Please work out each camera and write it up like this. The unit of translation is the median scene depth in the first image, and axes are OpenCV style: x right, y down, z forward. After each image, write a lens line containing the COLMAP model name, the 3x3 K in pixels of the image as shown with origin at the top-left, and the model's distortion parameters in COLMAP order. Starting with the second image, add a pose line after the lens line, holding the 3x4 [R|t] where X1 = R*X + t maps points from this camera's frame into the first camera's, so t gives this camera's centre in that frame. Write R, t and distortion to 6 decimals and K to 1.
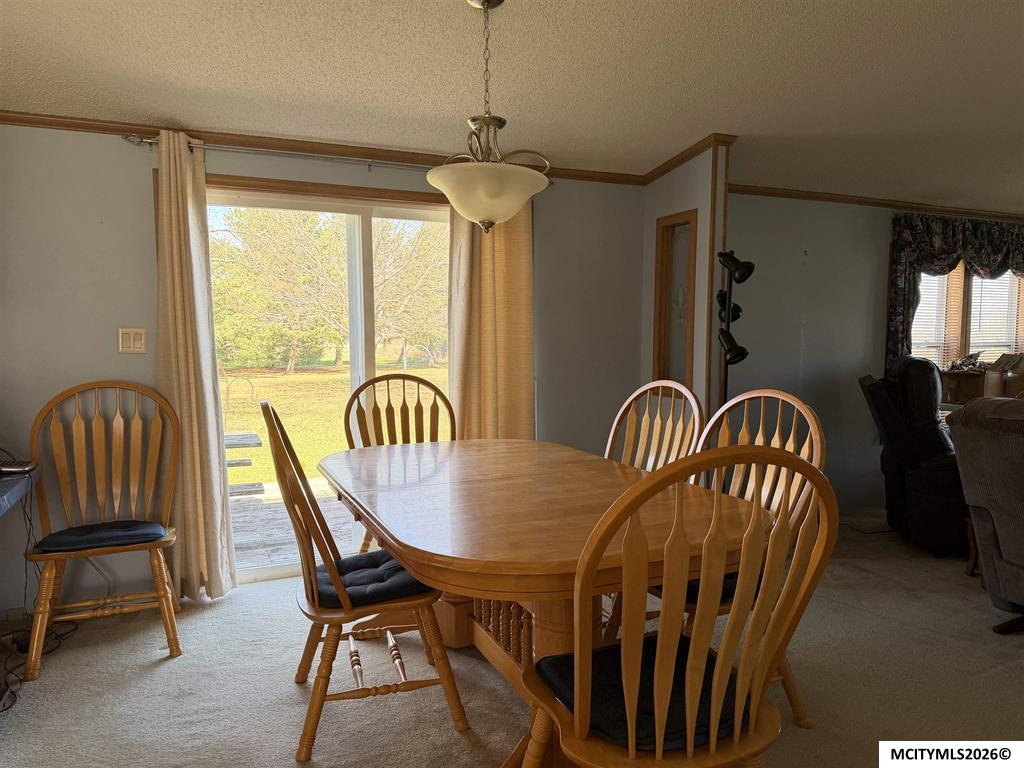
lens RADIAL K [[726.3, 0, 517.4], [0, 726.3, 388.8], [0, 0, 1]] dist [0.024123, -0.021769]
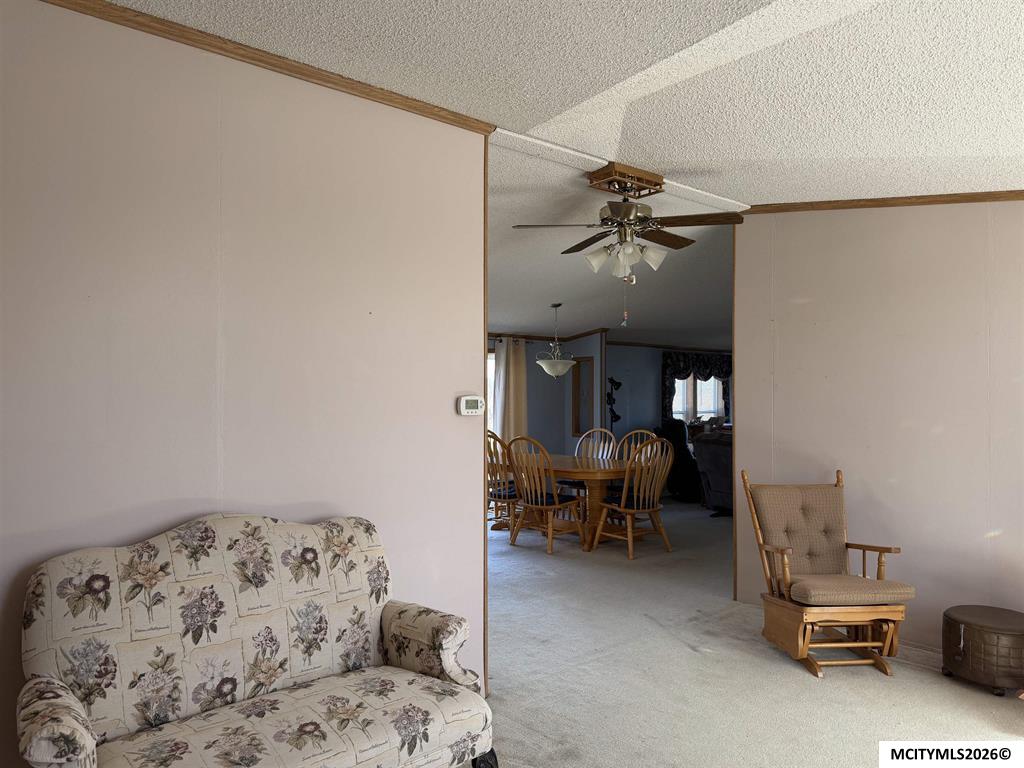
lens RADIAL K [[726.3, 0, 509.9], [0, 726.3, 384.8], [0, 0, 1]] dist [0.024123, -0.021769]
pose [[0.954527, 0.004416, 0.298090, -0.730017], [0.022998, 0.995820, -0.088395, 0.046665], [-0.297235, 0.091231, 0.950436, -1.174787]]
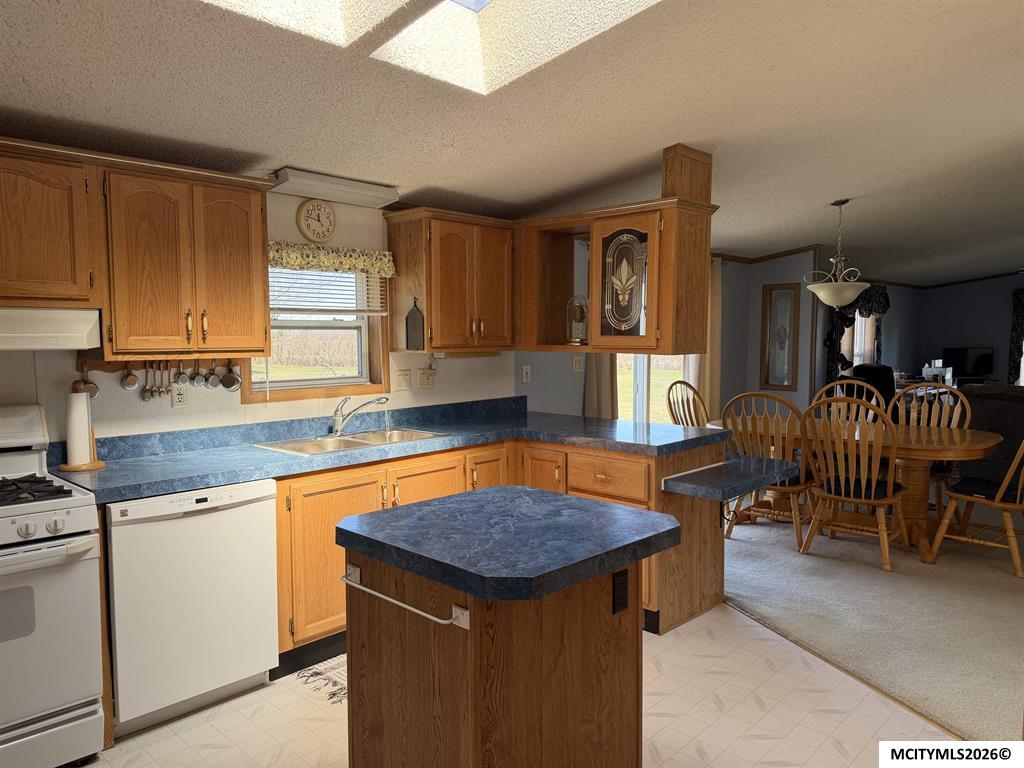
lens RADIAL K [[726.3, 0, 508.2], [0, 726.3, 387.7], [0, 0, 1]] dist [0.024123, -0.021769]
pose [[0.927676, -0.032642, 0.371957, -1.109133], [0.035651, 0.999364, -0.001215, -0.015992], [-0.371680, 0.014388, 0.928249, -0.378175]]
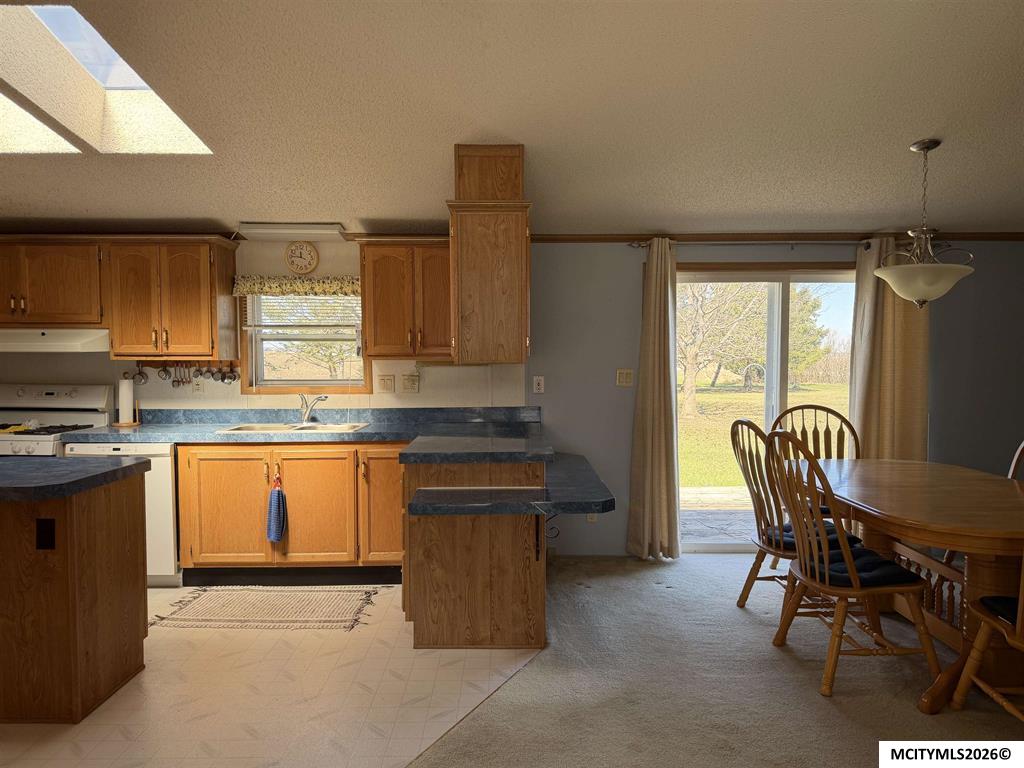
lens RADIAL K [[726.3, 0, 516.7], [0, 726.3, 388.8], [0, 0, 1]] dist [0.024123, -0.021769]
pose [[0.913976, 0.017147, -0.405406, -0.114884], [-0.030324, 0.999199, -0.026102, 0.000577], [0.404634, 0.036150, 0.913764, -0.378377]]
